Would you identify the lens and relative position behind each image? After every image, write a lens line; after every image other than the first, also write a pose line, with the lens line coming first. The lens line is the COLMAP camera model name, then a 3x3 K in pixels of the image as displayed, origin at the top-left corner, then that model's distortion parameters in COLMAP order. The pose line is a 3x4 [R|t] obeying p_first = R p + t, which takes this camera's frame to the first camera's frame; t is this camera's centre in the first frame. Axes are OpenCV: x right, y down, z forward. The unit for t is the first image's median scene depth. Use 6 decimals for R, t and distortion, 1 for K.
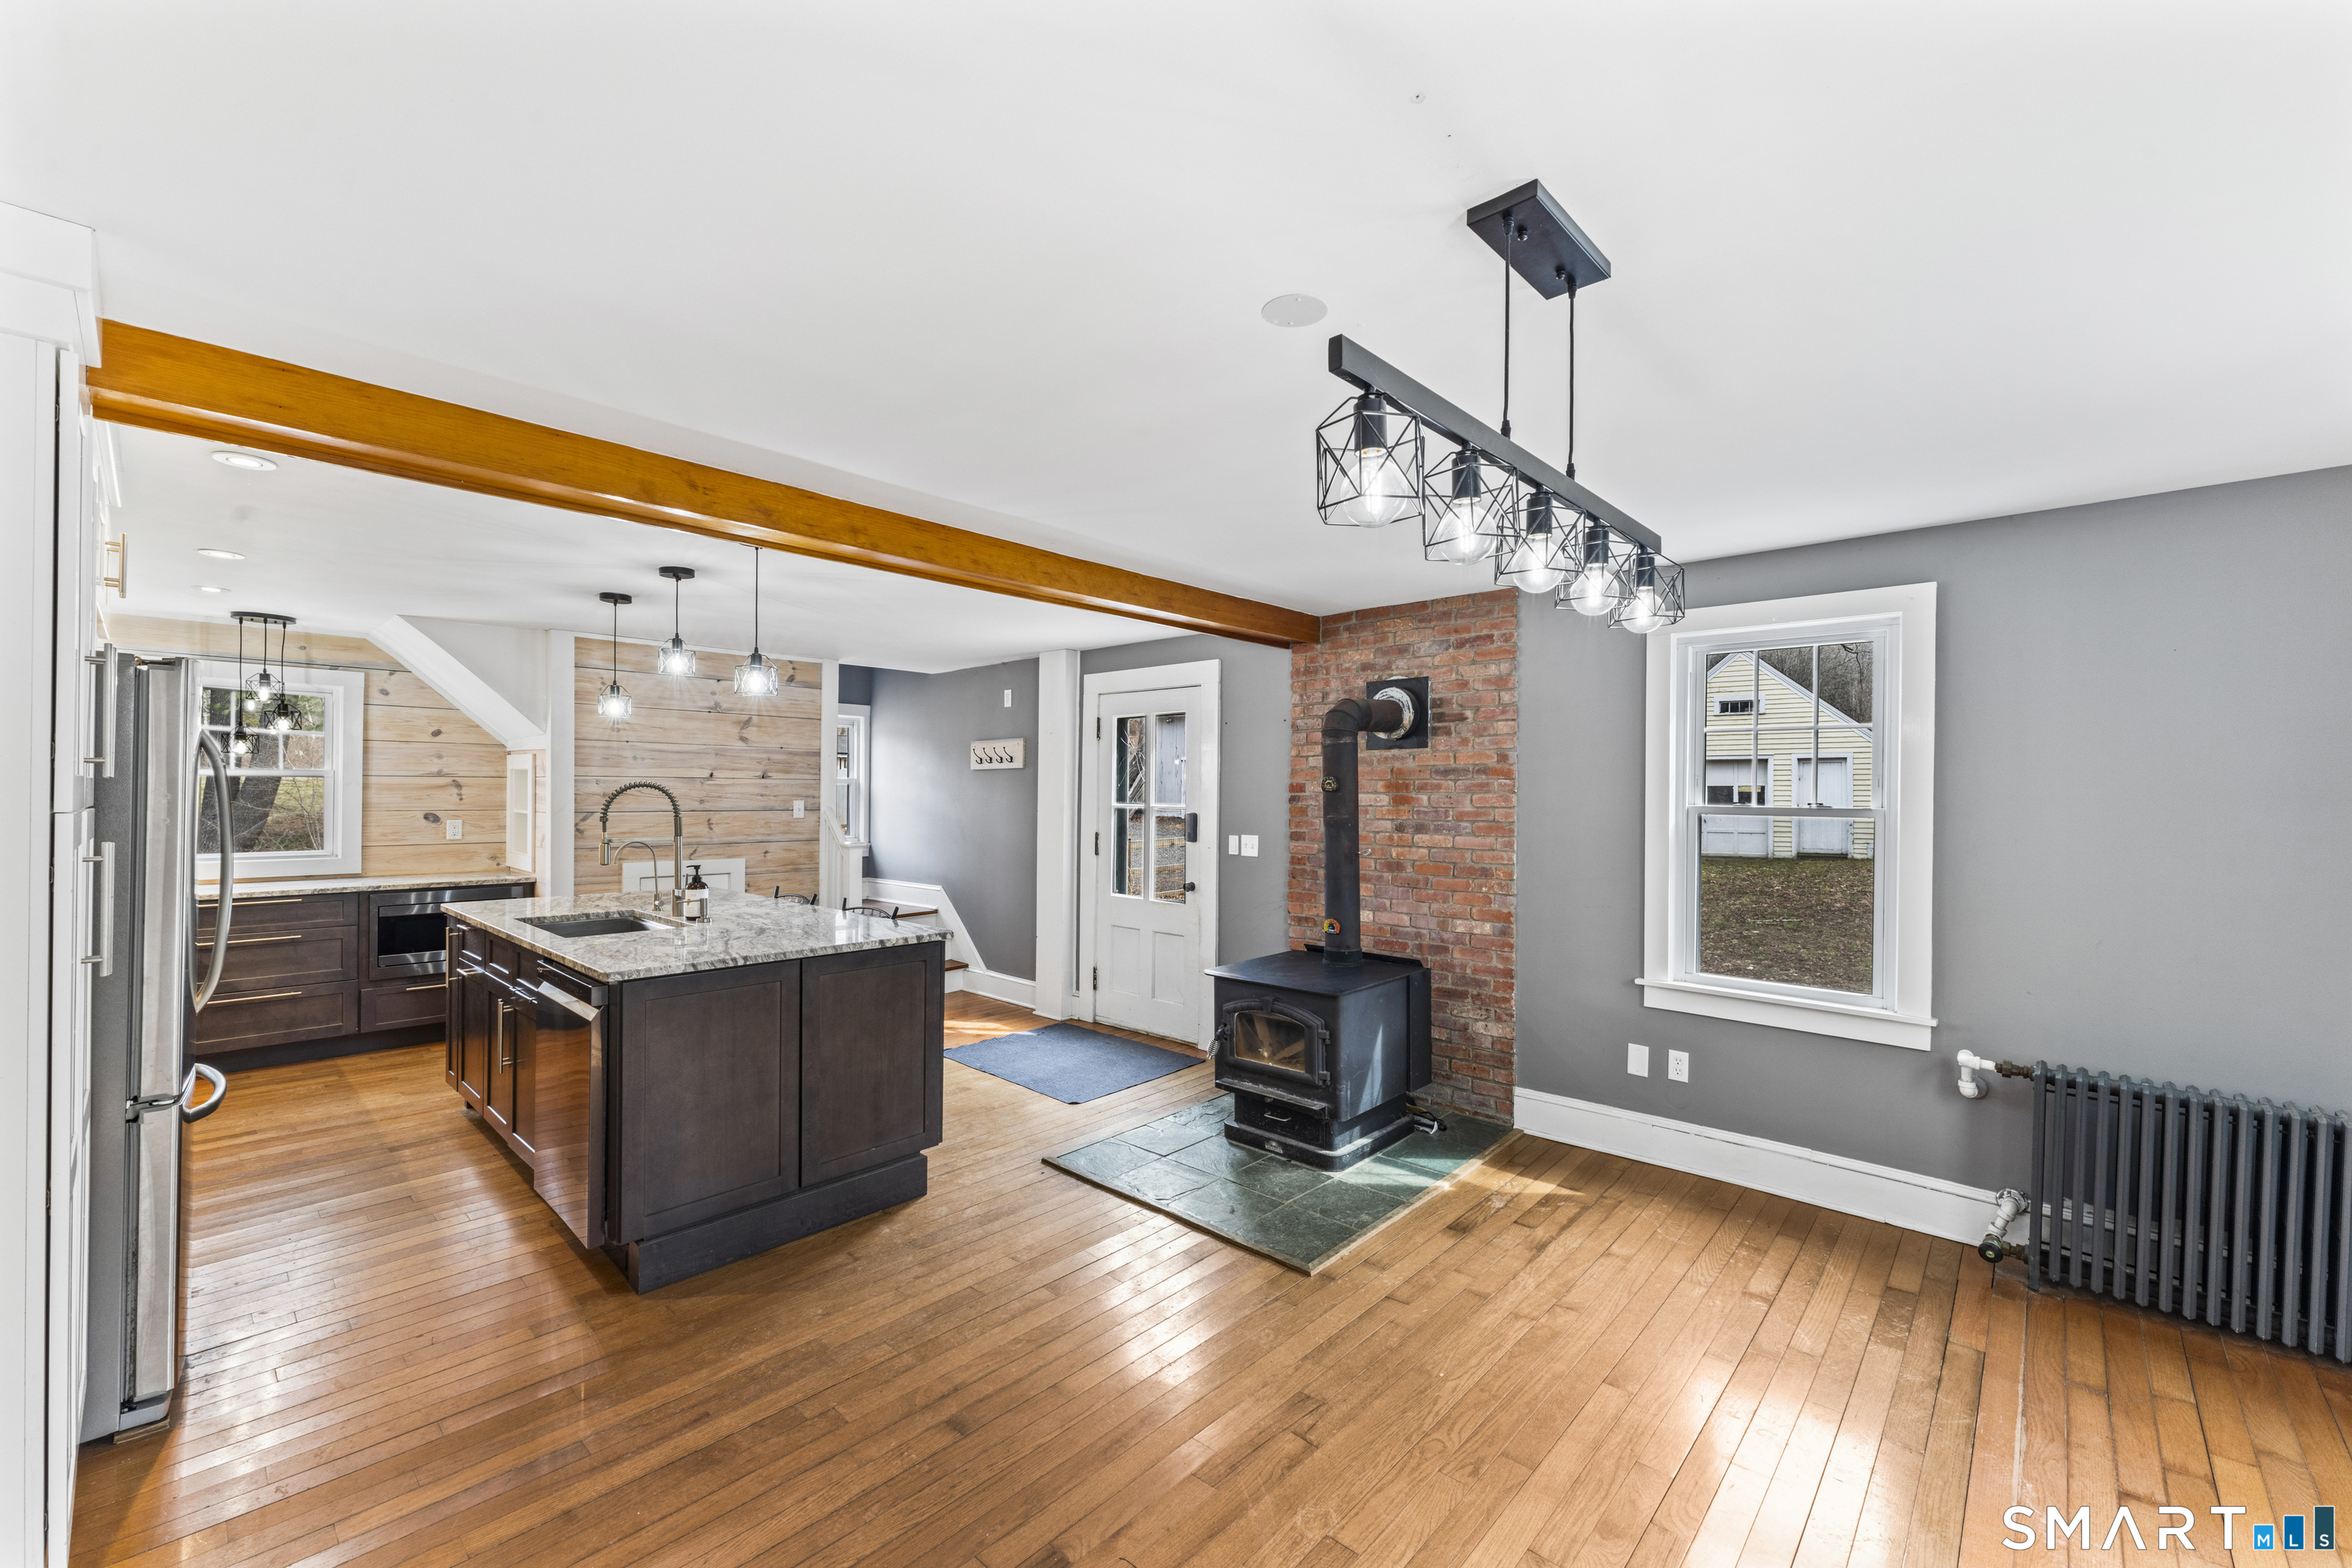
lens RADIAL K [[949.1, 0, 1176.3], [0, 949.1, 795.0], [0, 0, 1]] dist [-0.000791, 0.000780]
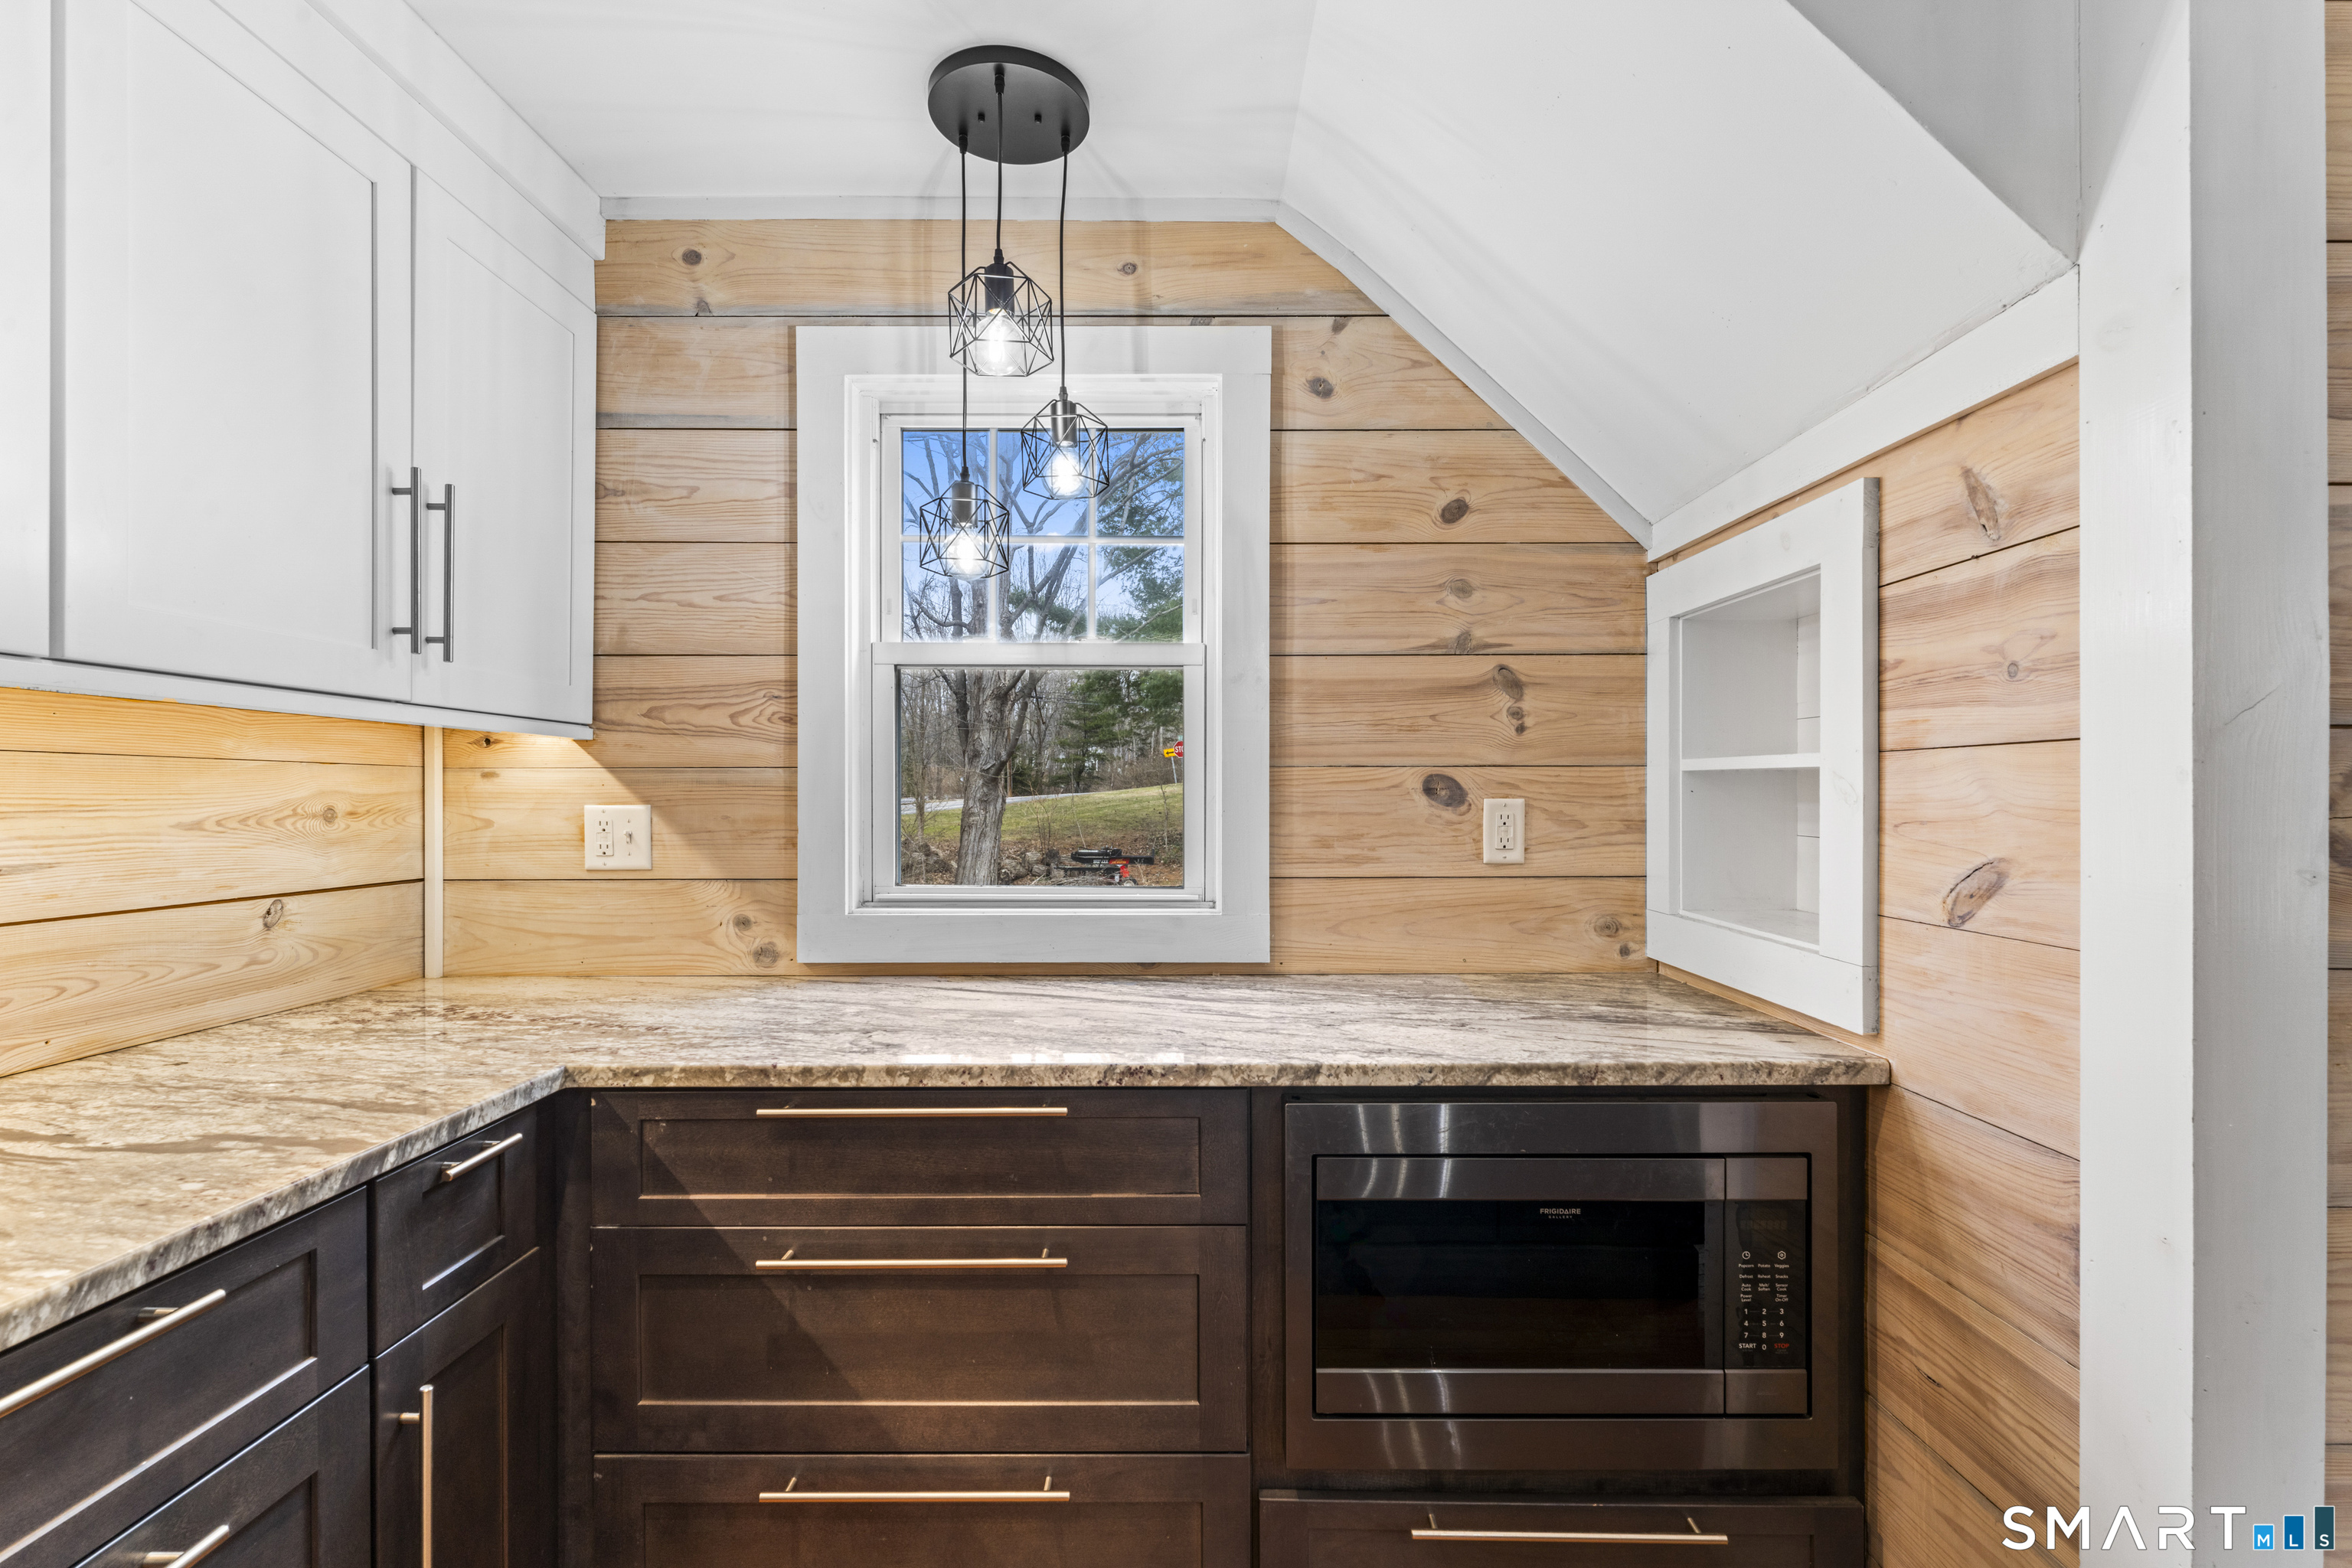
lens RADIAL K [[1014.8, 0, 1174.7], [0, 1014.8, 792.0], [0, 0, 1]] dist [-0.000280, -0.000005]
pose [[0.681148, -0.010380, -0.732072, -0.621076], [0.004106, 0.999938, -0.010358, 0.028421], [0.732135, 0.004050, 0.681148, 0.733911]]
